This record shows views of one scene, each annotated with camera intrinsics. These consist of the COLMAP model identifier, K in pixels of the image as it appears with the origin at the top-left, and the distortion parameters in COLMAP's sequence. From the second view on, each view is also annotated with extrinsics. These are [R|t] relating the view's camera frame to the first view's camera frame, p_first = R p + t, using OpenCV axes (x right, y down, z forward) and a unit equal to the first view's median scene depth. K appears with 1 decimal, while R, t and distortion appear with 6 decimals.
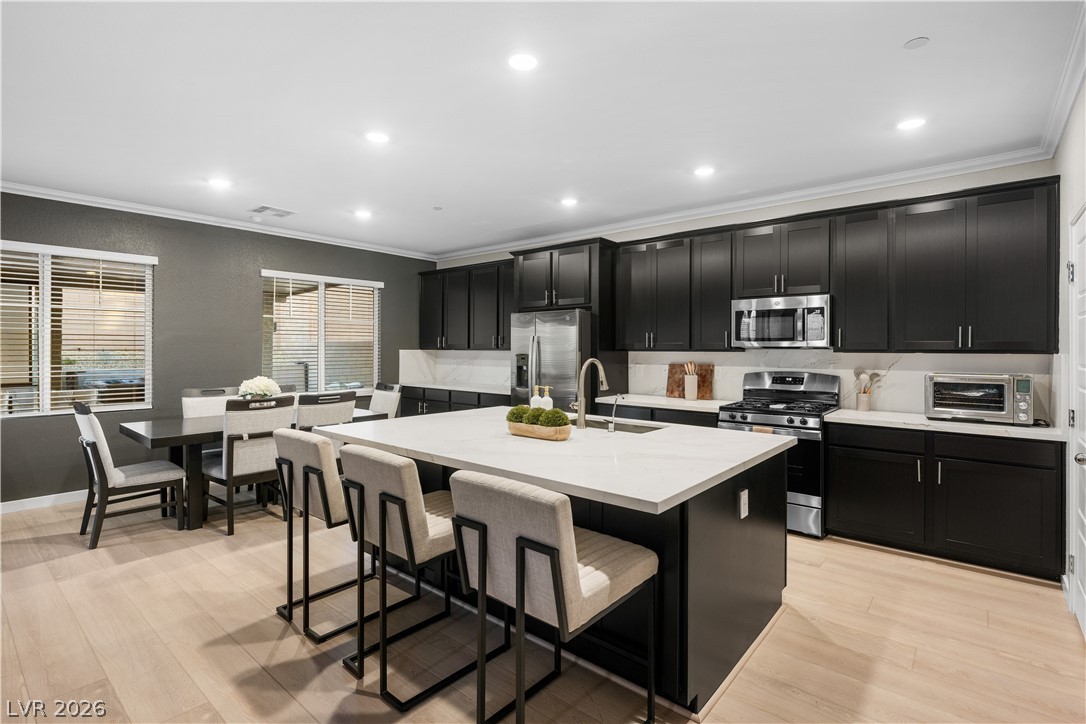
lens RADIAL K [[516.2, 0, 543.4], [0, 516.2, 356.3], [0, 0, 1]] dist [-0.002833, 0.000211]
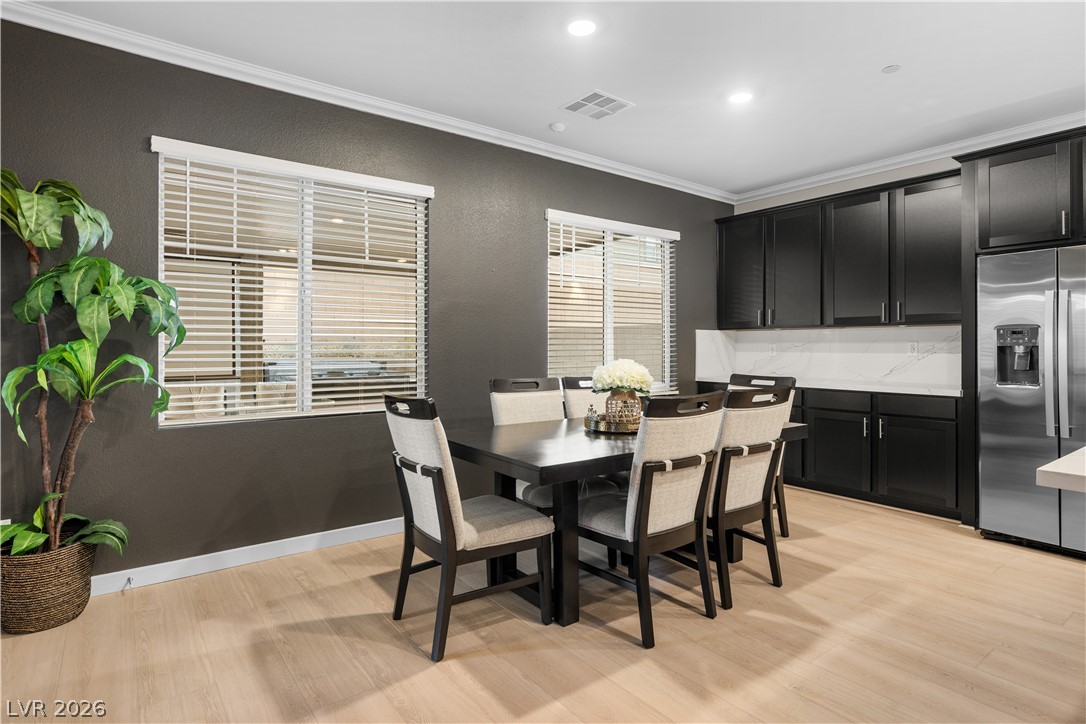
lens RADIAL K [[572.1, 0, 545.8], [0, 572.1, 353.6], [0, 0, 1]] dist [-0.001948, -0.001137]
pose [[0.975314, -0.001567, -0.220817, -0.572068], [0.000801, 0.999993, -0.003559, 0.040827], [0.220822, 0.003294, 0.975309, 0.386591]]
